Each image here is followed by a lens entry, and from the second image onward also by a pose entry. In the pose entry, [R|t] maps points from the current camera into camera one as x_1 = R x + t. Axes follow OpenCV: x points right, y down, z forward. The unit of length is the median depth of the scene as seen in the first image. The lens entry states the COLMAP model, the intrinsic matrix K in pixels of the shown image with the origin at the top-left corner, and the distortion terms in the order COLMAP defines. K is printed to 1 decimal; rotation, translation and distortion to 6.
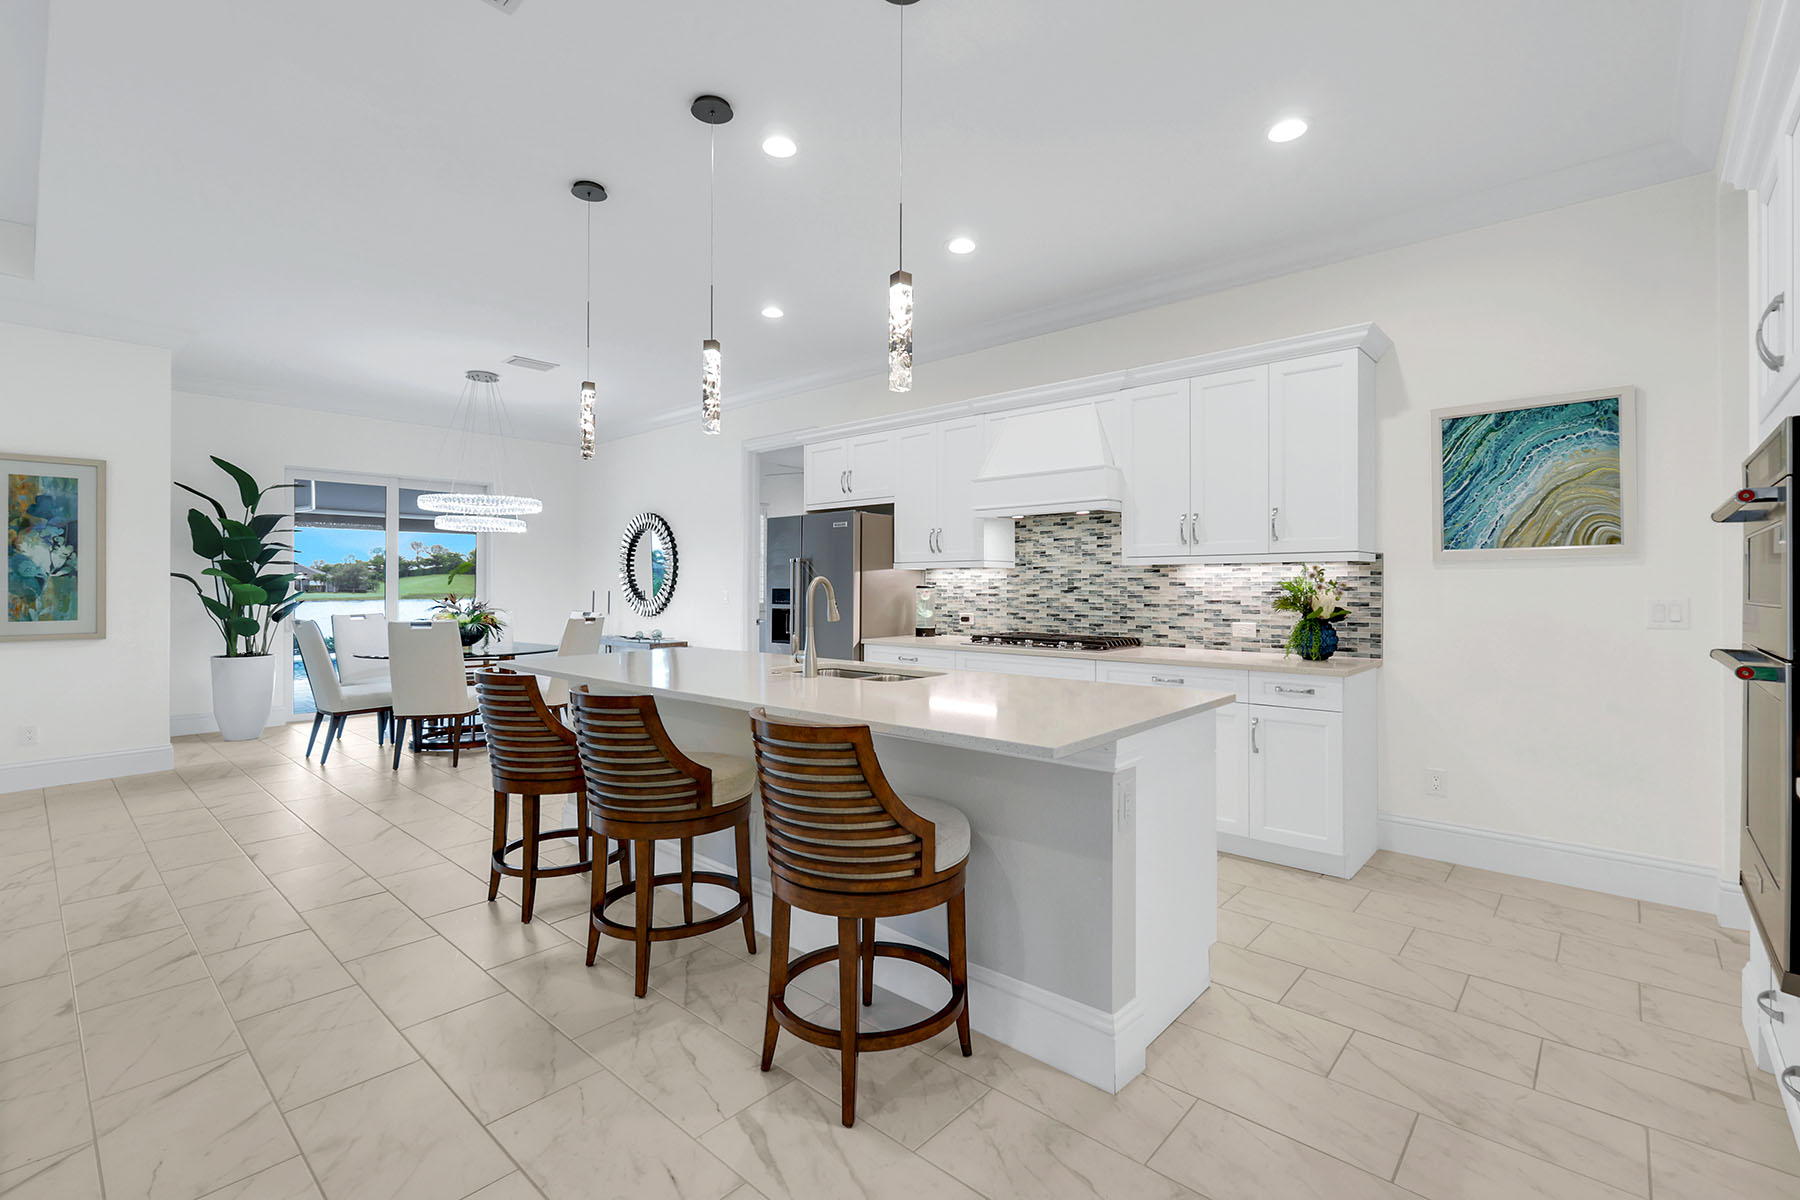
lens RADIAL K [[797.2, 0, 897.8], [0, 797.2, 583.0], [0, 0, 1]] dist [0.002823, -0.000206]
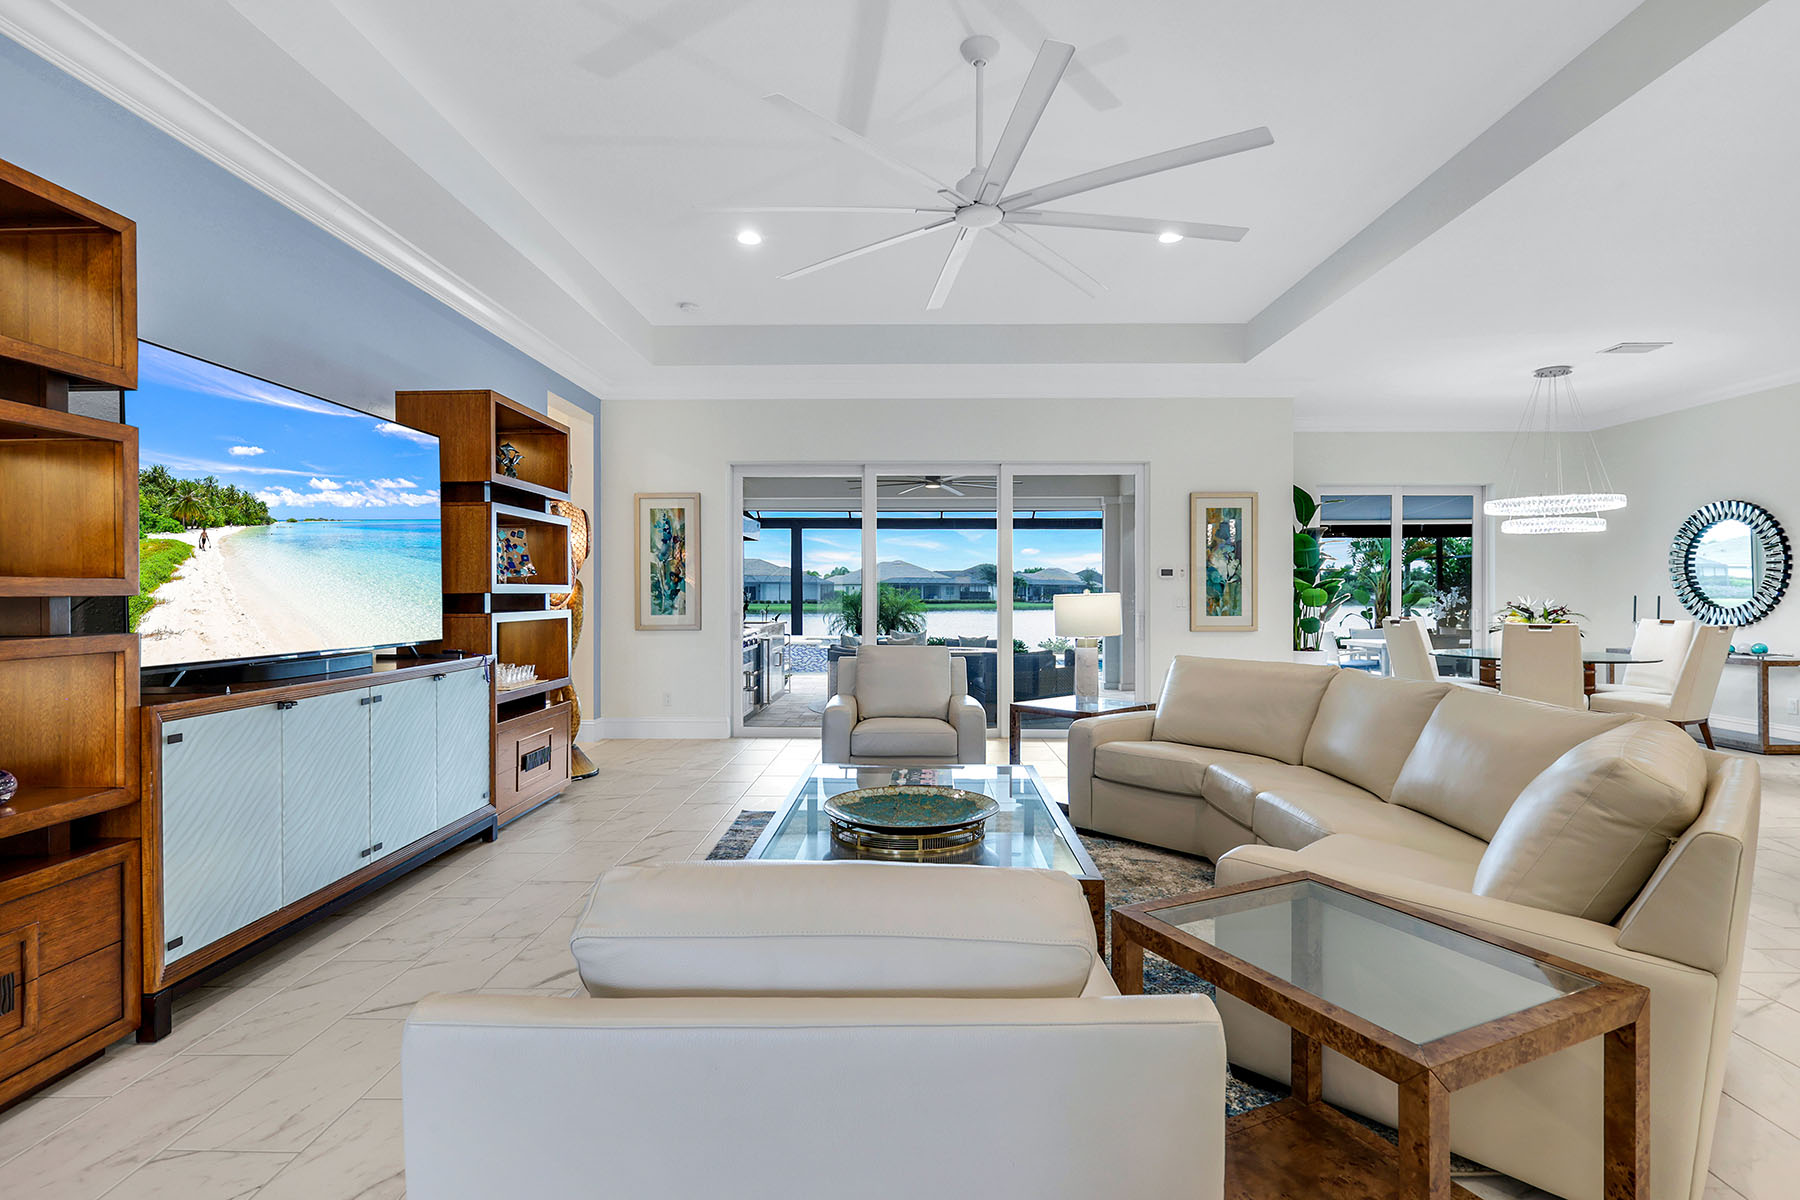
lens RADIAL K [[883.5, 0, 897.9], [0, 883.5, 593.4], [0, 0, 1]] dist [0.000834, -0.000383]
pose [[0.657602, -0.000235, -0.753366, -0.315872], [0.002797, 0.999994, 0.002129, 0.004901], [0.753360, -0.003507, 0.657599, -0.390253]]
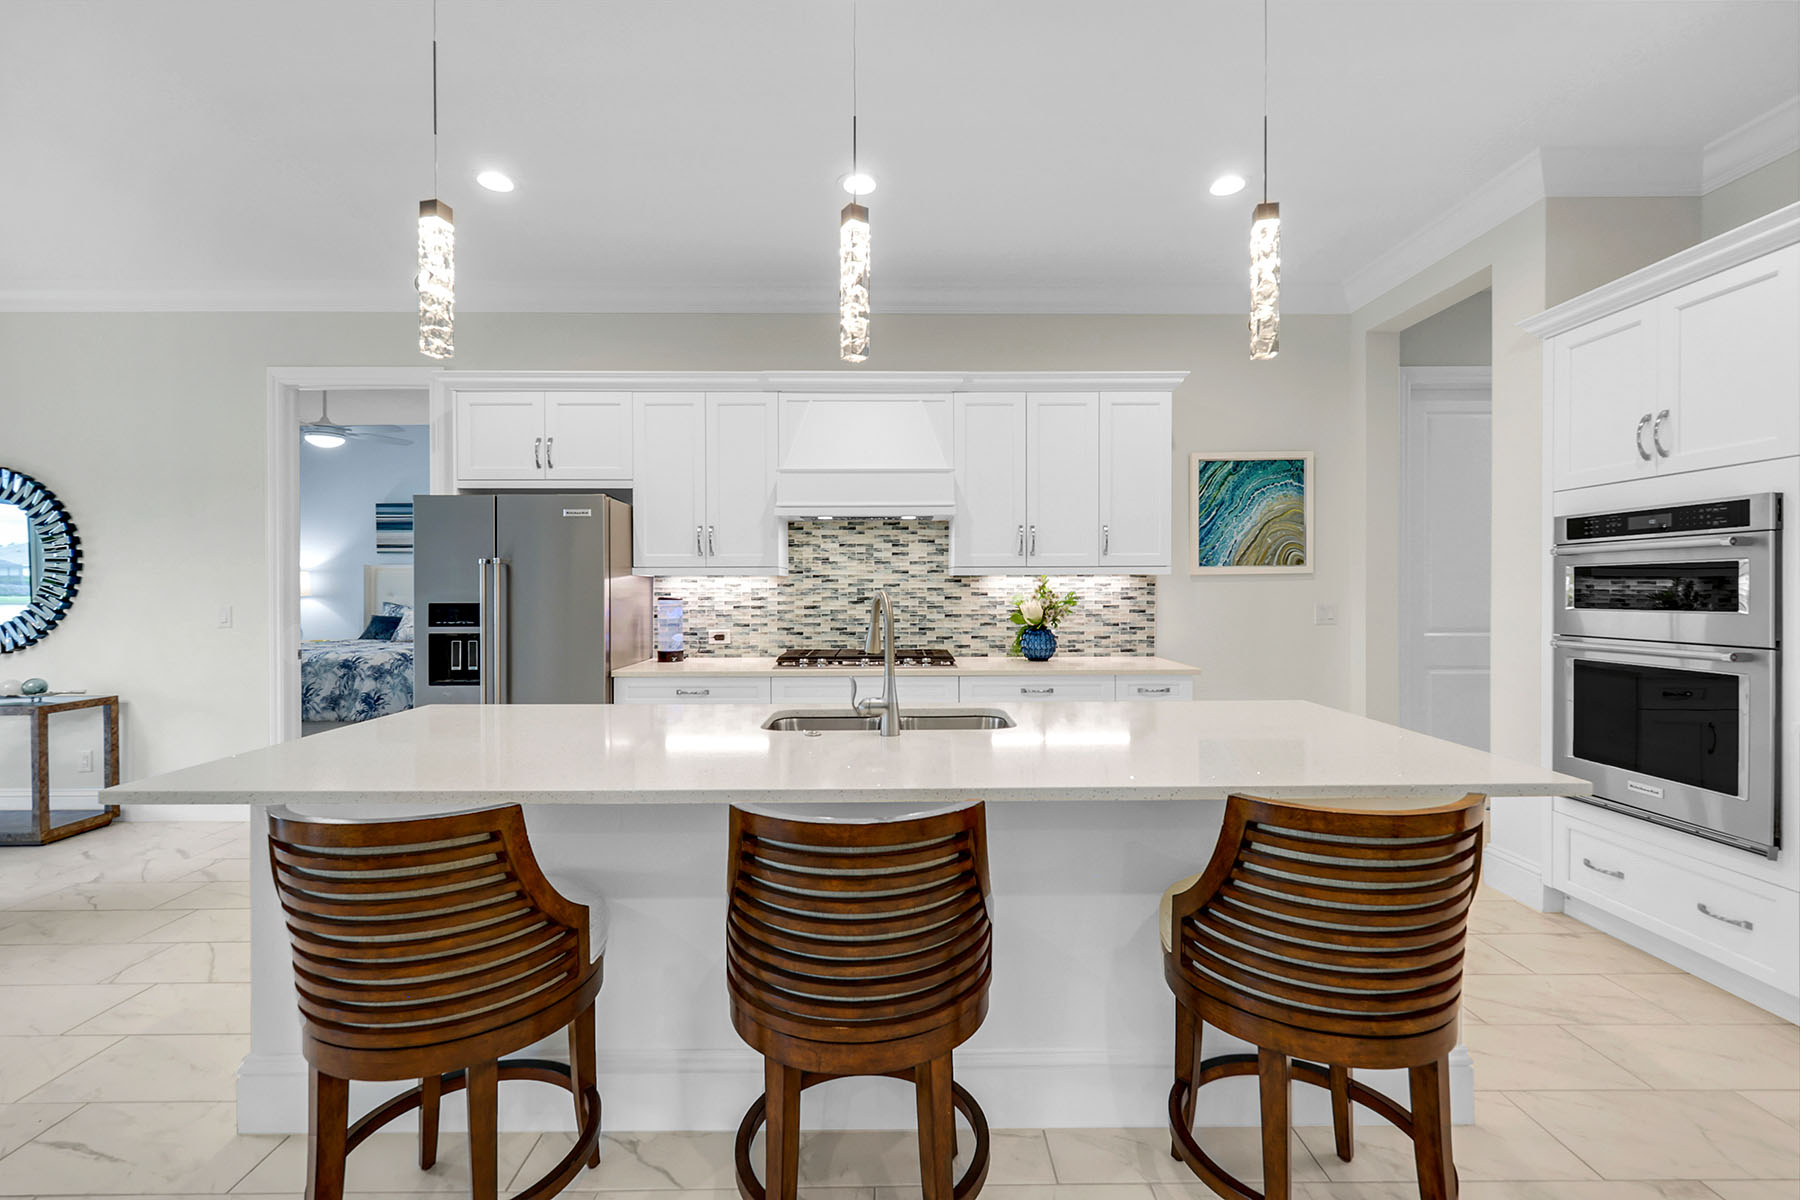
lens RADIAL K [[783.1, 0, 897.6], [0, 783.1, 594.0], [0, 0, 1]] dist [0.002961, 0.000189]
pose [[0.737722, -0.006579, 0.675072, -0.358520], [0.000848, 0.999961, 0.008819, -0.006857], [-0.675104, -0.005933, 0.737699, 0.307117]]
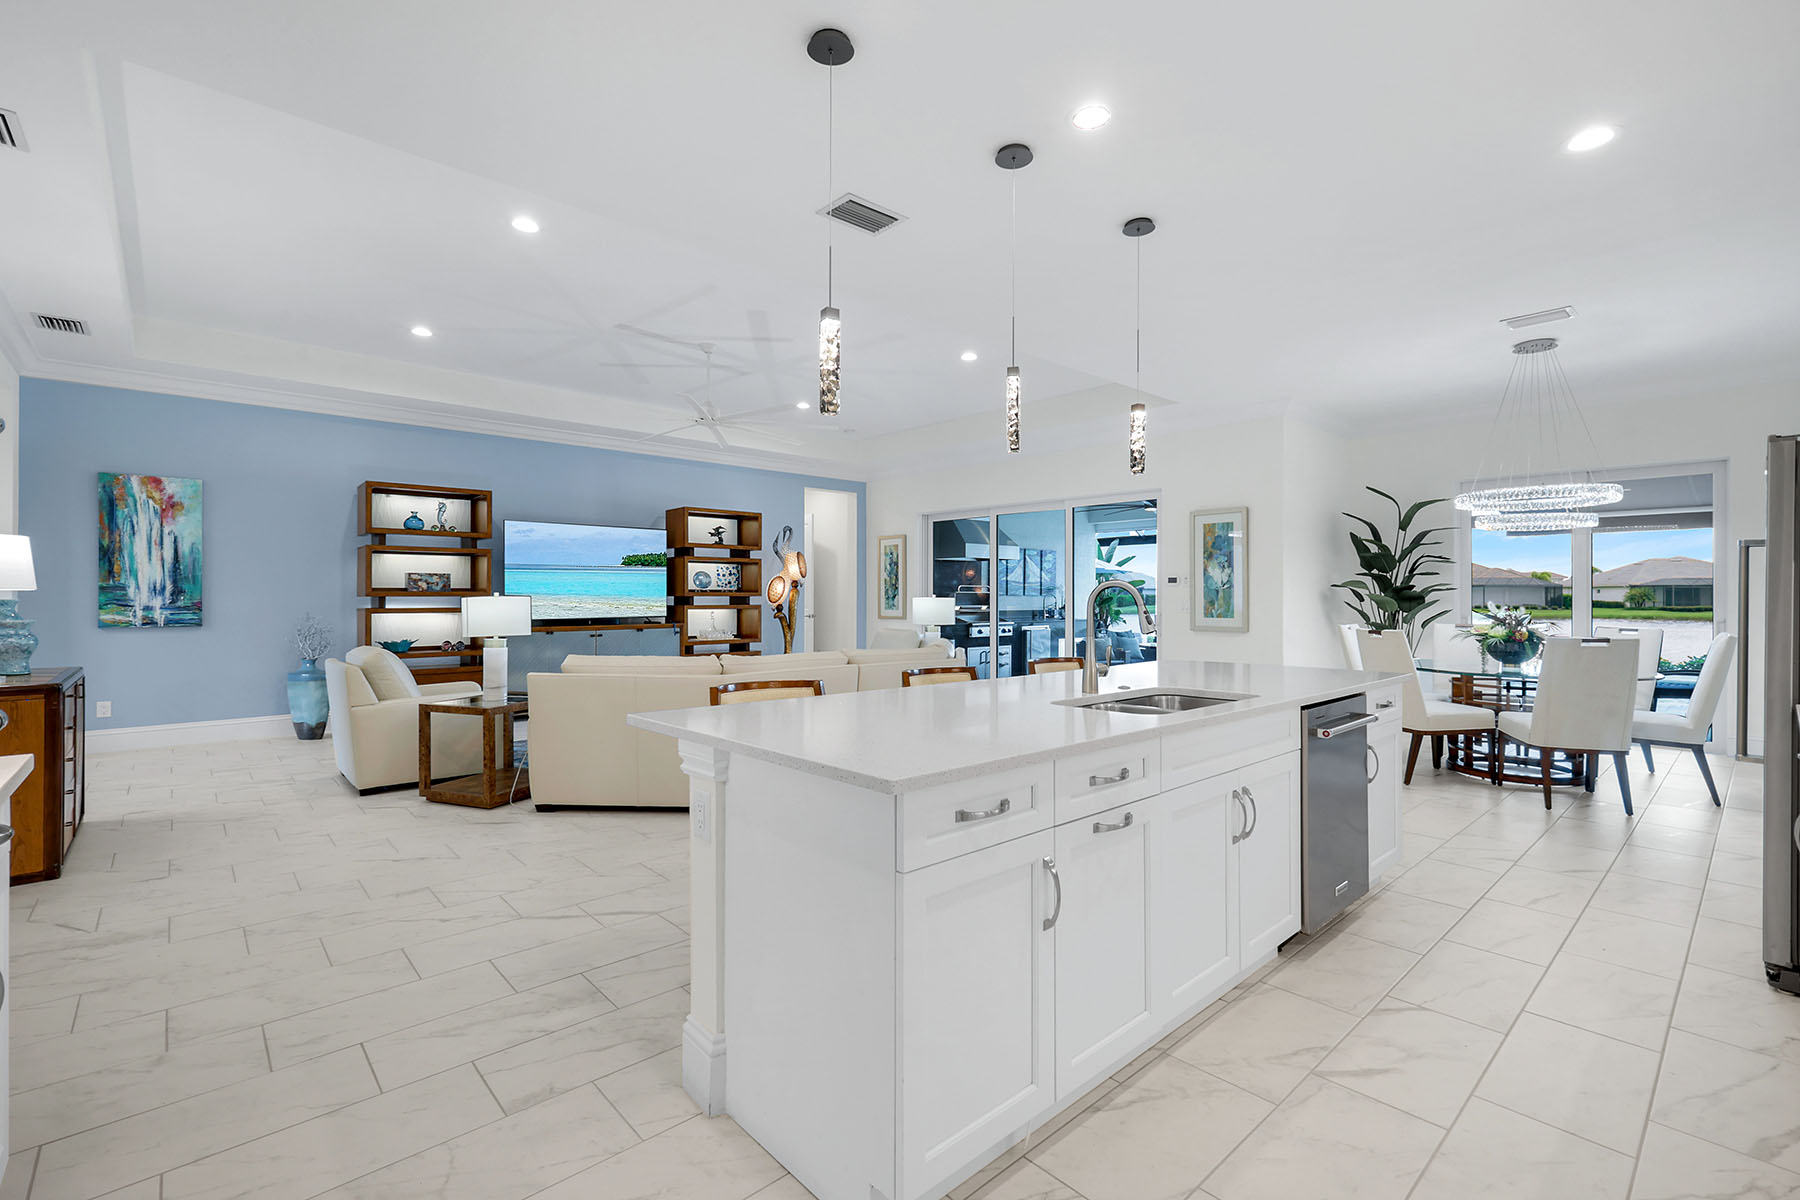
lens RADIAL K [[795.9, 0, 897.9], [0, 795.9, 594.4], [0, 0, 1]] dist [0.003655, 0.000067]
pose [[-0.098382, -0.003064, -0.995144, 0.503872], [0.000717, 0.999995, -0.003150, 0.007130], [0.995148, -0.001024, -0.098380, 0.549529]]
